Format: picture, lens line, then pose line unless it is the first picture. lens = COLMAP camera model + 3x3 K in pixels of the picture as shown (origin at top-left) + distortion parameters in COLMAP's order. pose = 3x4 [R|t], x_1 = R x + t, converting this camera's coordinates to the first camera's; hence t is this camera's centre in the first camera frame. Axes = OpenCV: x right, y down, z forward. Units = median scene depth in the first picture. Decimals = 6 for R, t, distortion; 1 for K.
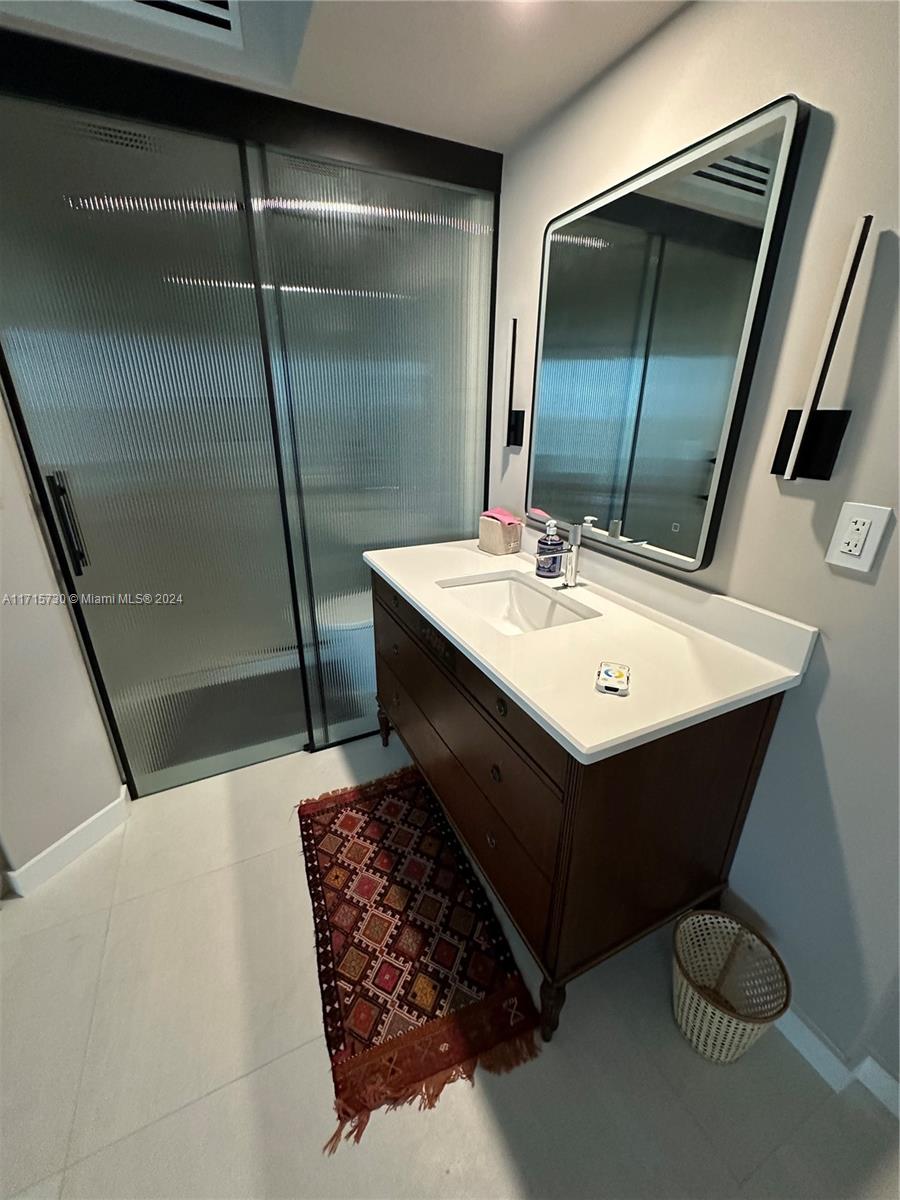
lens RADIAL K [[480.4, 0, 450.2], [0, 480.4, 601.0], [0, 0, 1]] dist [-0.003419, 0.000850]
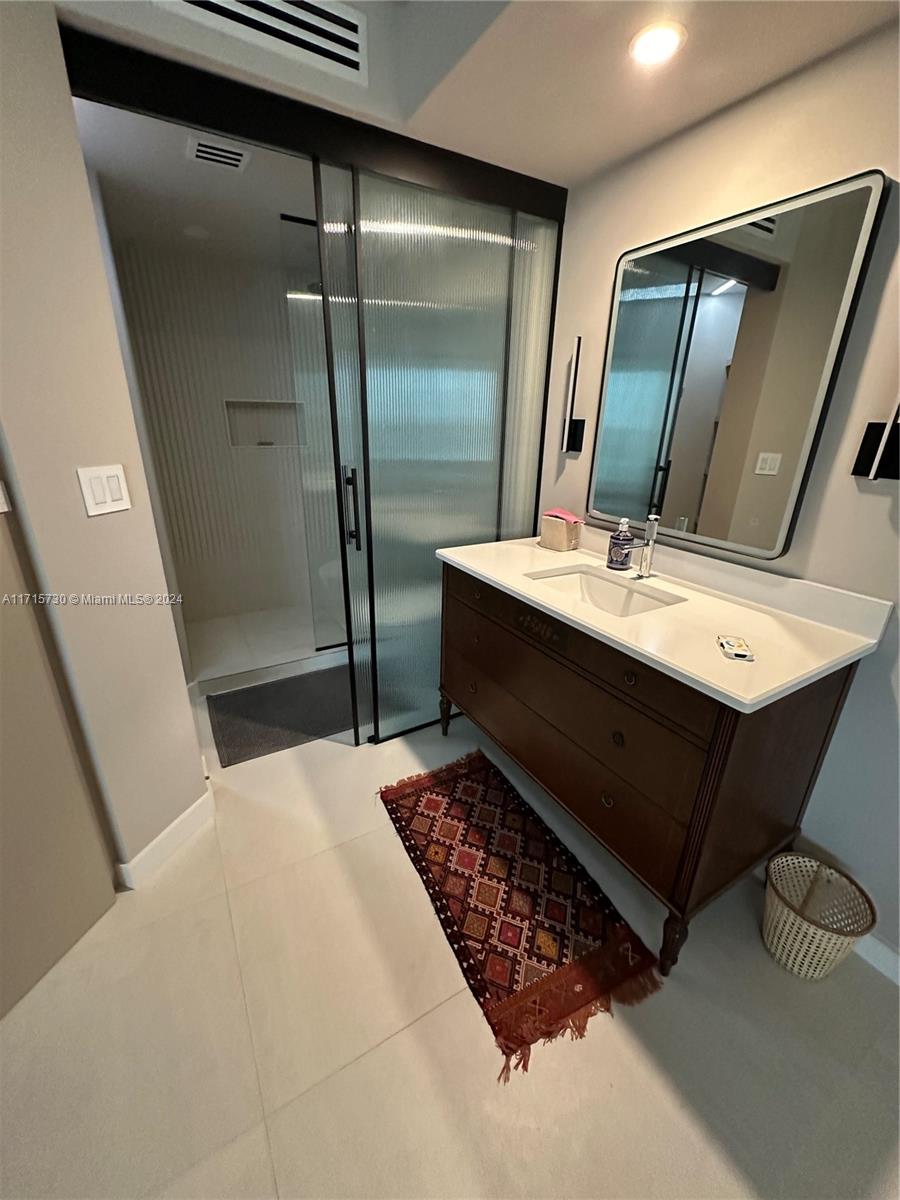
lens RADIAL K [[480.4, 0, 450.2], [0, 480.4, 601.0], [0, 0, 1]] dist [-0.003419, 0.000850]
pose [[0.996423, -0.016462, 0.082884, -0.316724], [0.017634, 0.999754, -0.013428, 0.035062], [-0.082642, 0.014842, 0.996469, -0.080134]]
